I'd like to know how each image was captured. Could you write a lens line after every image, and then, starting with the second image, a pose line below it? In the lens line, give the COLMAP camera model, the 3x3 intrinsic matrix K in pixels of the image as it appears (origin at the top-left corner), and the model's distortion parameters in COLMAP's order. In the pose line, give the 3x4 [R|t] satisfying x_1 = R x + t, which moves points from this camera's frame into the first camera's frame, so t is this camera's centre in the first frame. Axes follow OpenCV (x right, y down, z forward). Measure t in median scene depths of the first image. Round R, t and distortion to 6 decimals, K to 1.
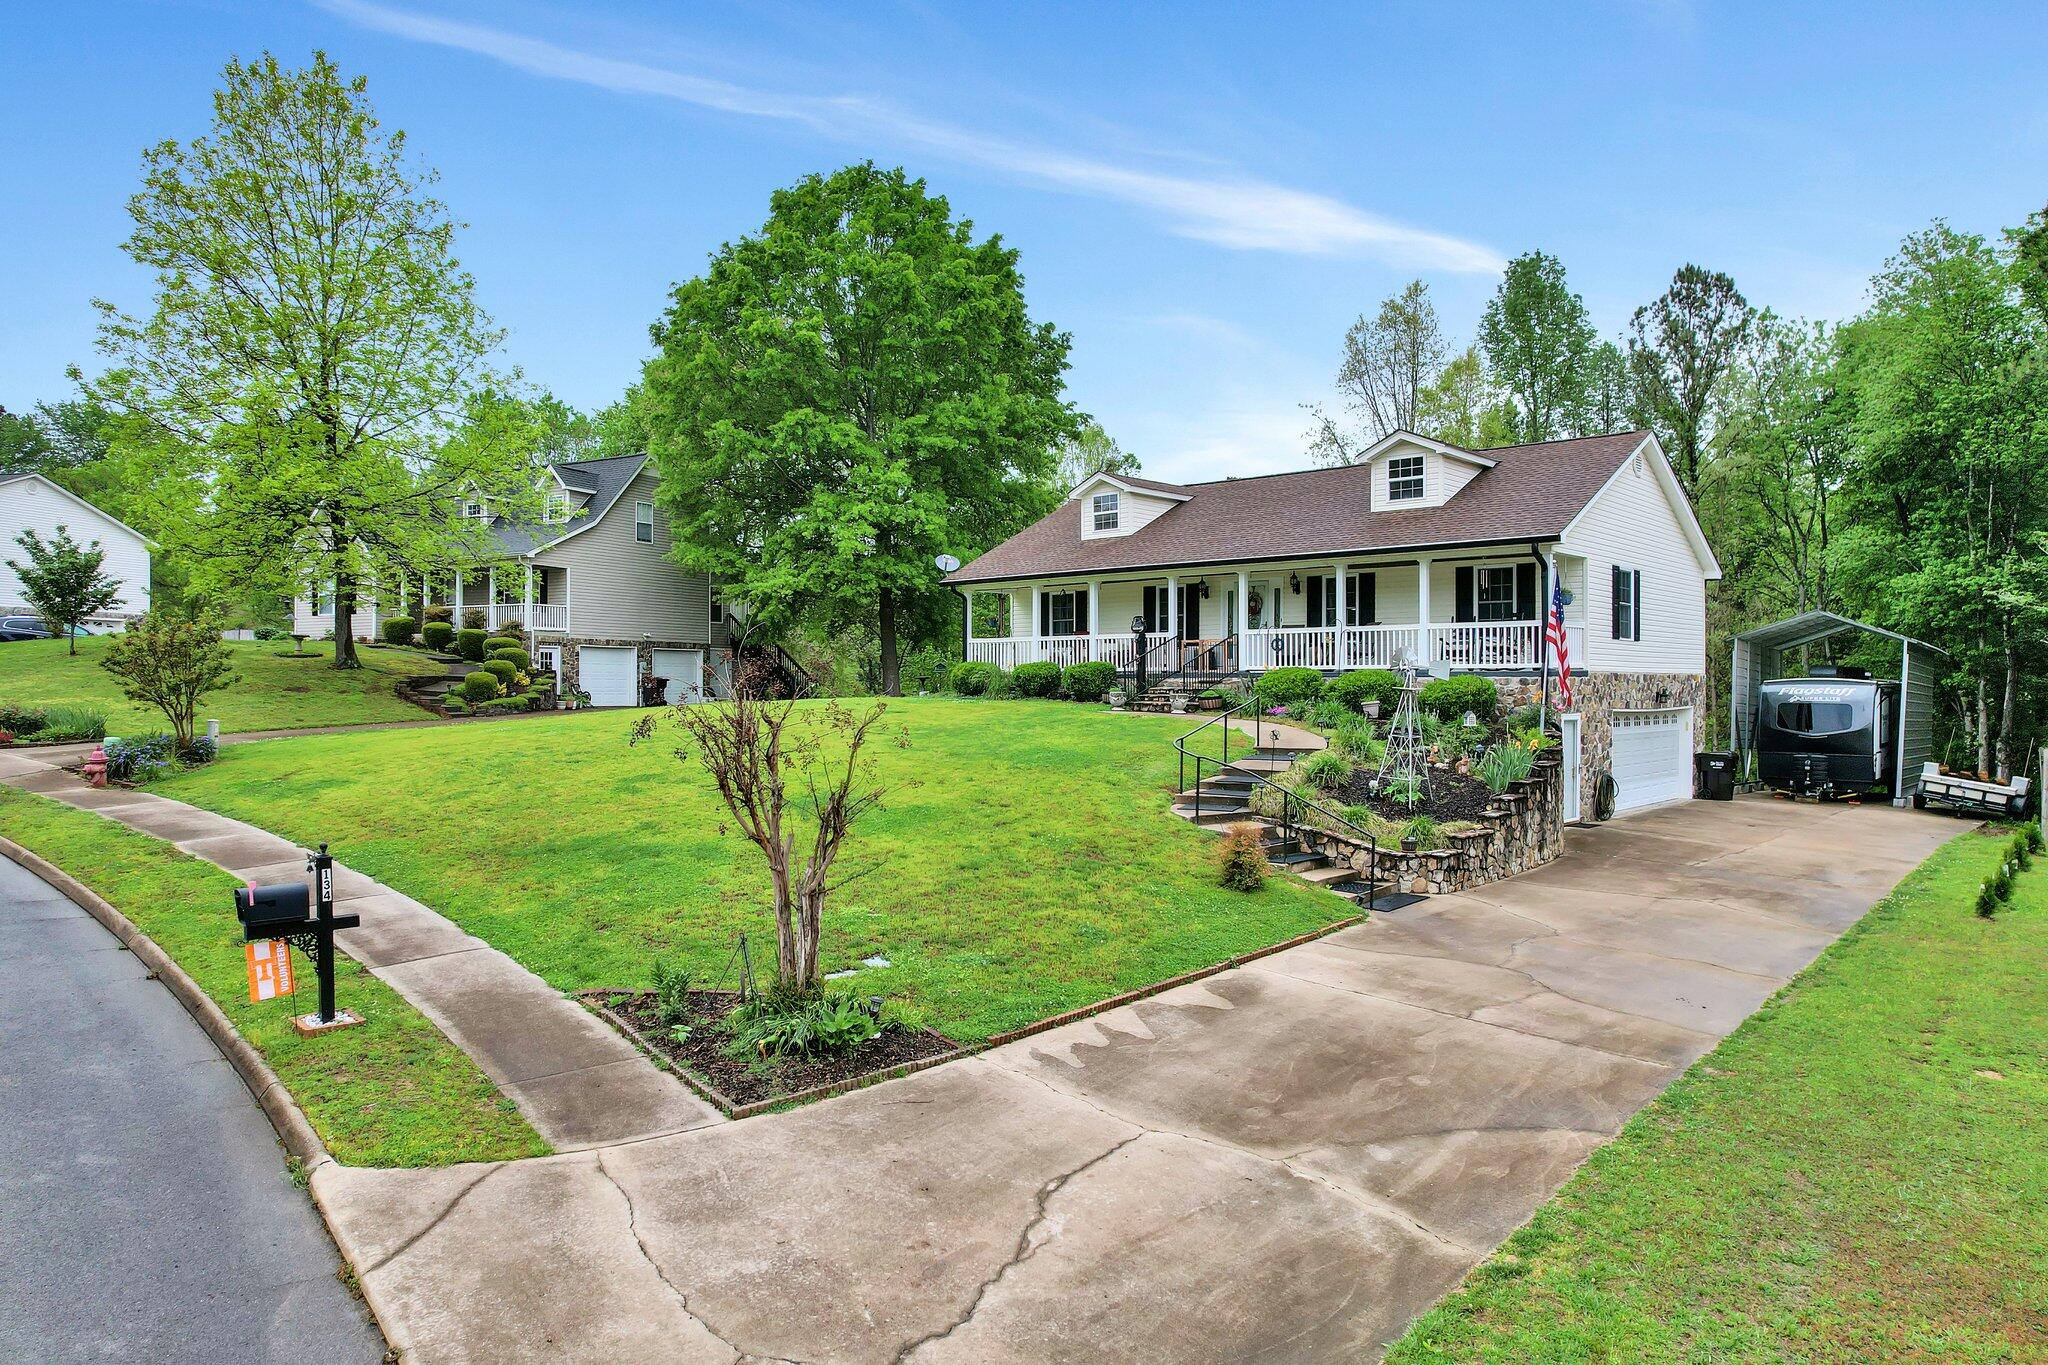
lens RADIAL K [[1322.4, 0, 1032.7], [0, 1322.4, 690.5], [0, 0, 1]] dist [-0.077511, 0.066097]
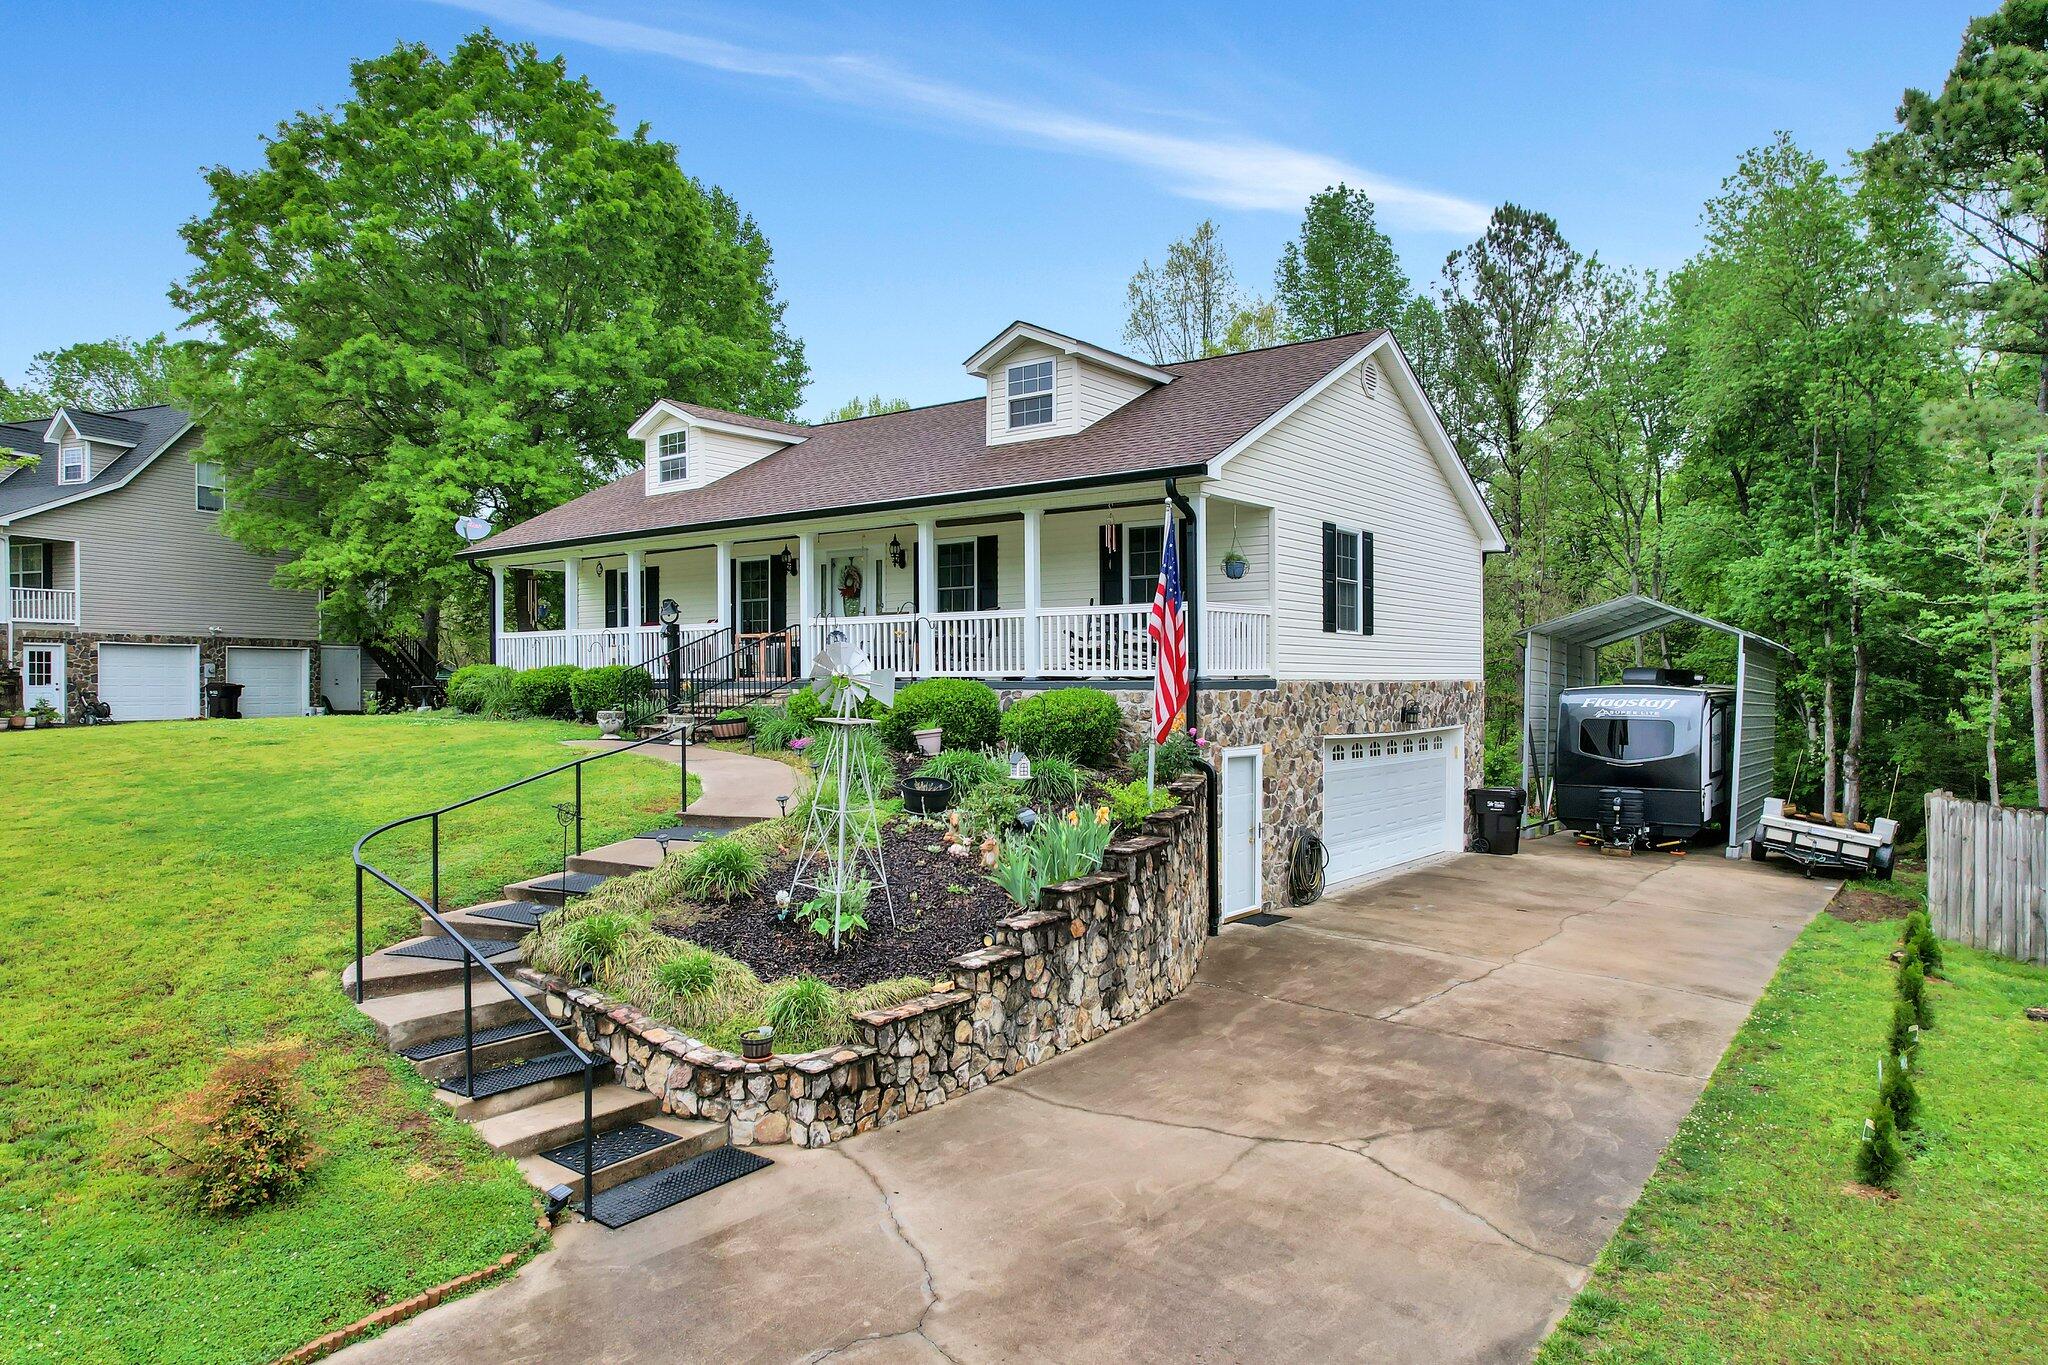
lens RADIAL K [[1322.4, 0, 1035.2], [0, 1322.4, 688.7], [0, 0, 1]] dist [-0.077511, 0.066097]
pose [[0.995957, -0.003149, 0.089776, 0.199592], [0.003047, 0.999995, 0.001280, -0.009560], [-0.089779, -0.001002, 0.995961, 0.286824]]
